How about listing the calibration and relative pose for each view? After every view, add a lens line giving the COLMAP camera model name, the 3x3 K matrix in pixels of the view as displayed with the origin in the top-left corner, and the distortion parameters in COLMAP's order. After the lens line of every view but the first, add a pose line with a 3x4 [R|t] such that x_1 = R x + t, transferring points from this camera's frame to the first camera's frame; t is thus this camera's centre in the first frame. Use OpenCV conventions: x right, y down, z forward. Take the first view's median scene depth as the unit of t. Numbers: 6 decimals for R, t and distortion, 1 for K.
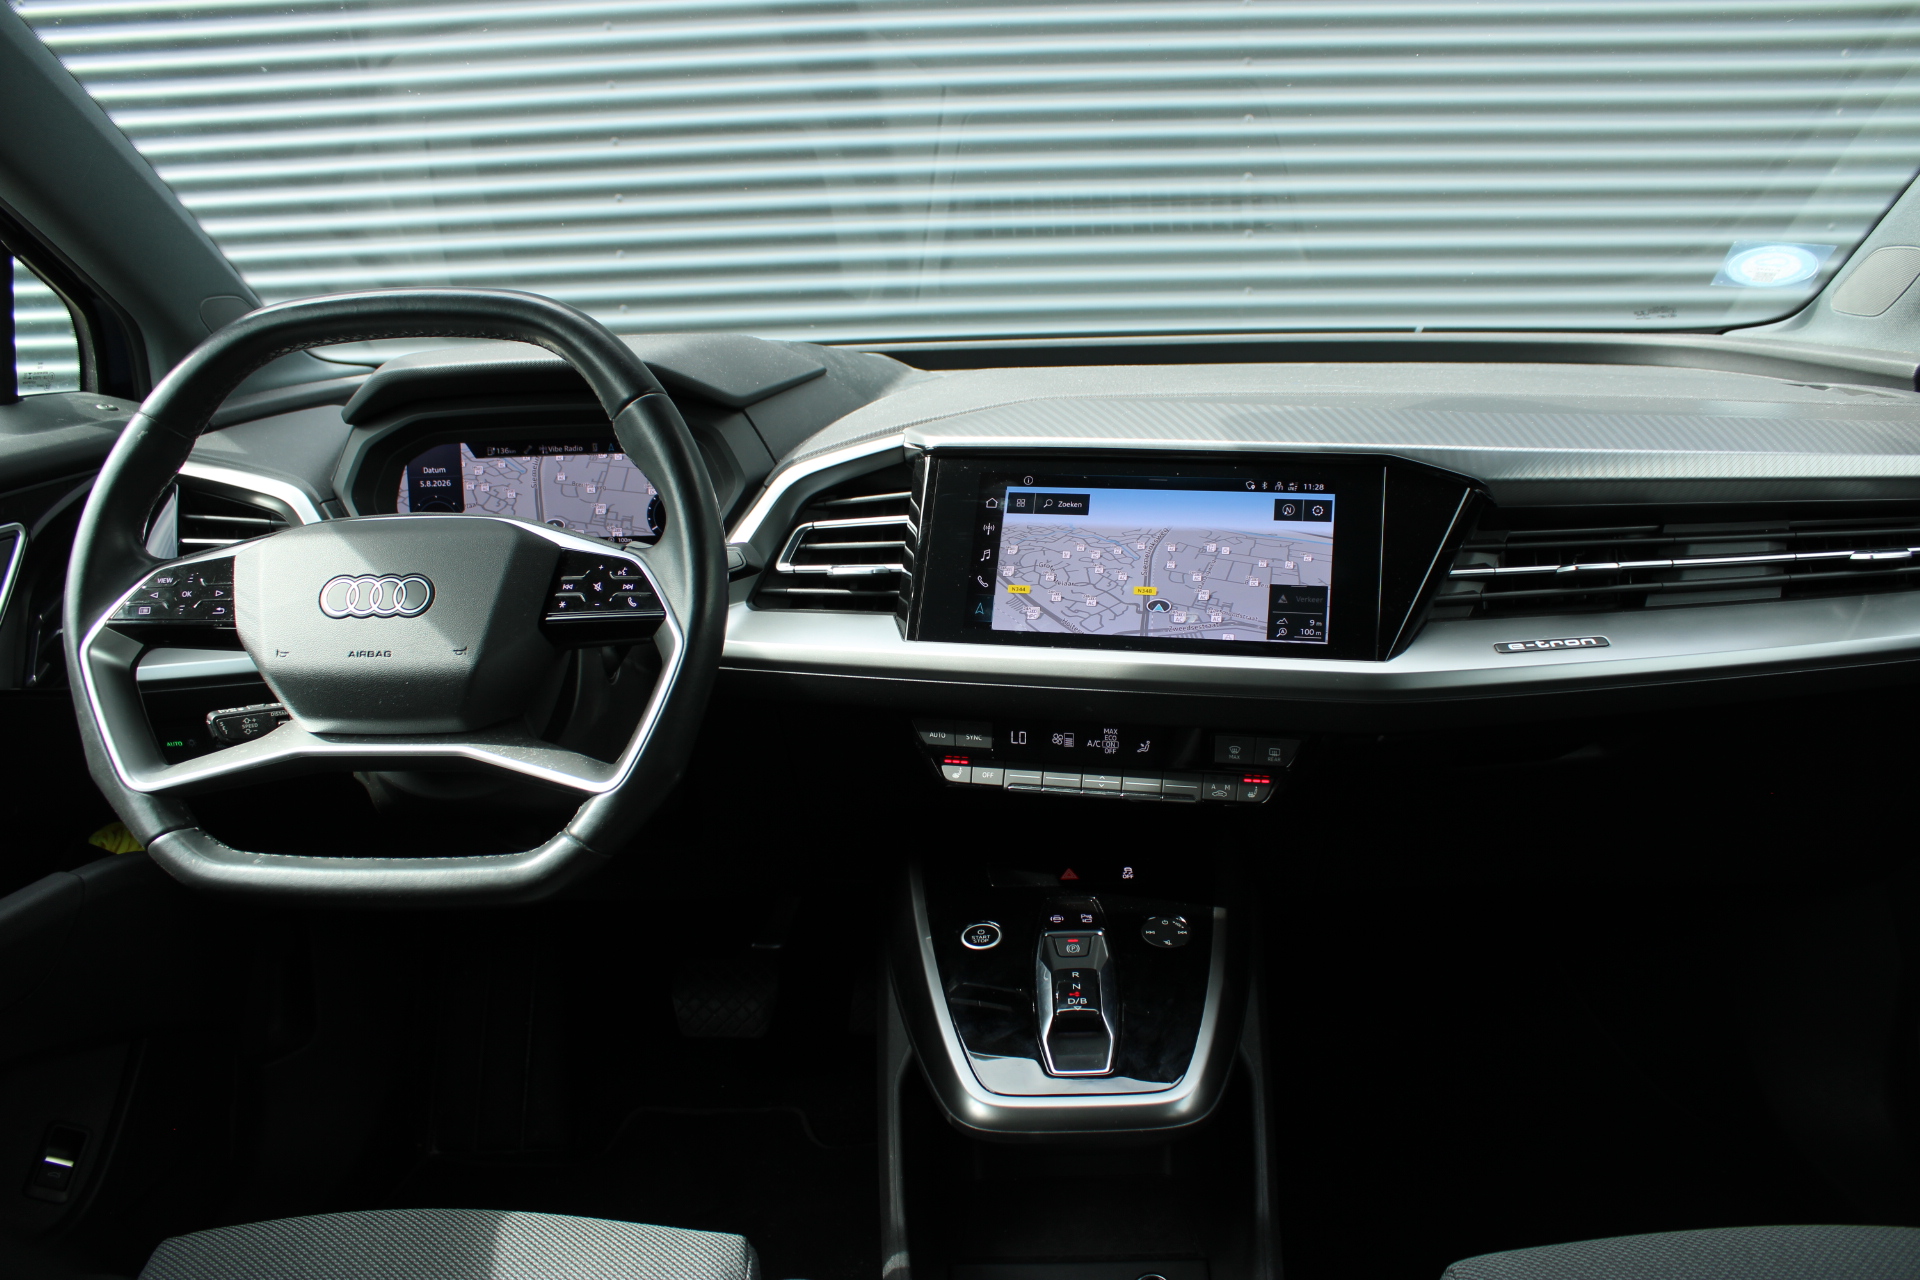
lens RADIAL K [[1590.5, 0, 960.0], [0, 1590.5, 640.0], [0, 0, 1]] dist [-0.166659, 0.156335]
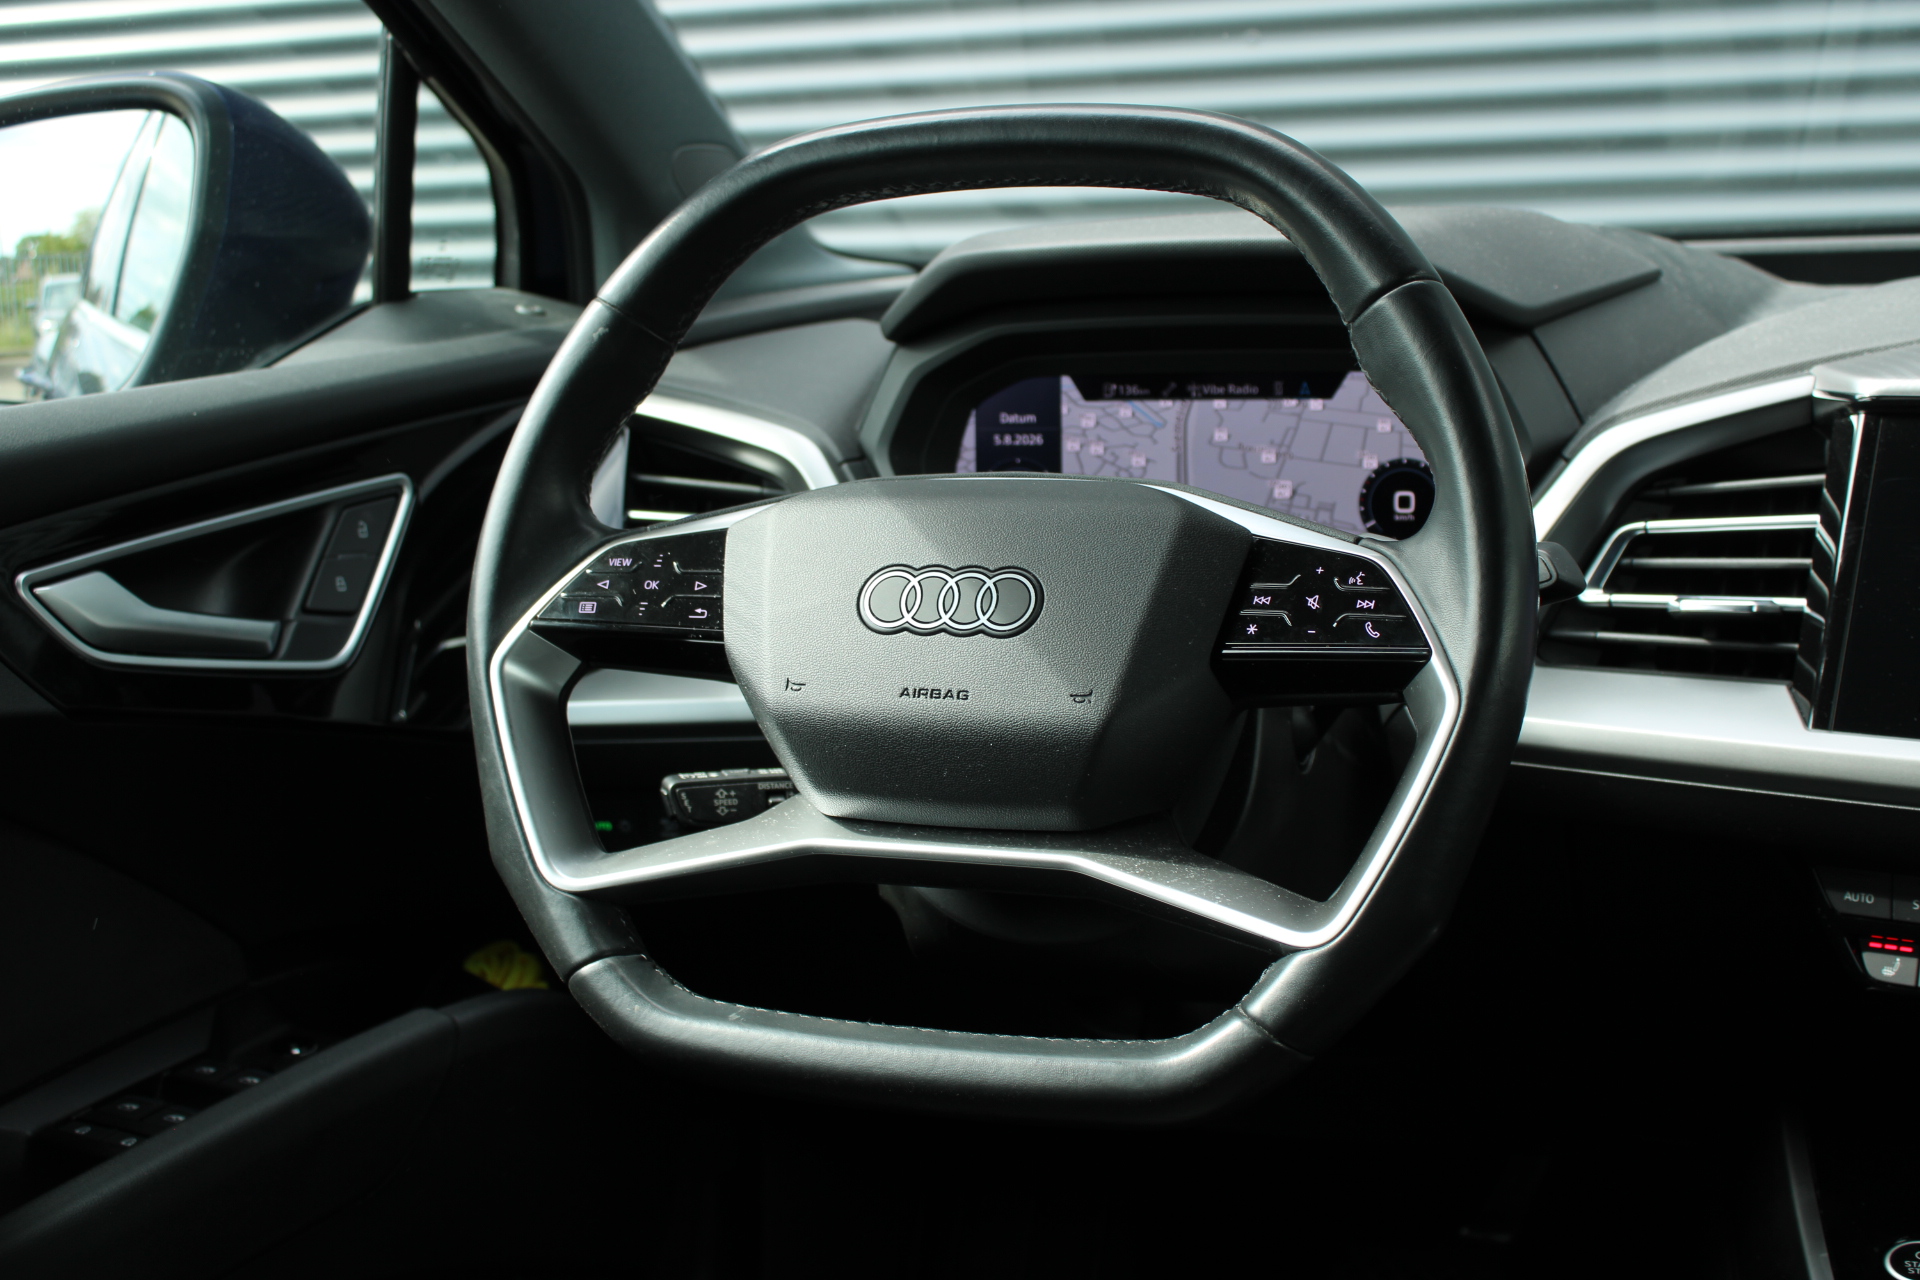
lens RADIAL K [[2462.0, 0, 960.0], [0, 2462.0, 640.0], [0, 0, 1]] dist [-0.068899, 0.059534]
pose [[0.951188, 0.046516, -0.305086, -0.070006], [-0.059025, 0.997747, -0.031901, 0.017226], [0.302915, 0.048352, 0.951790, 0.074093]]
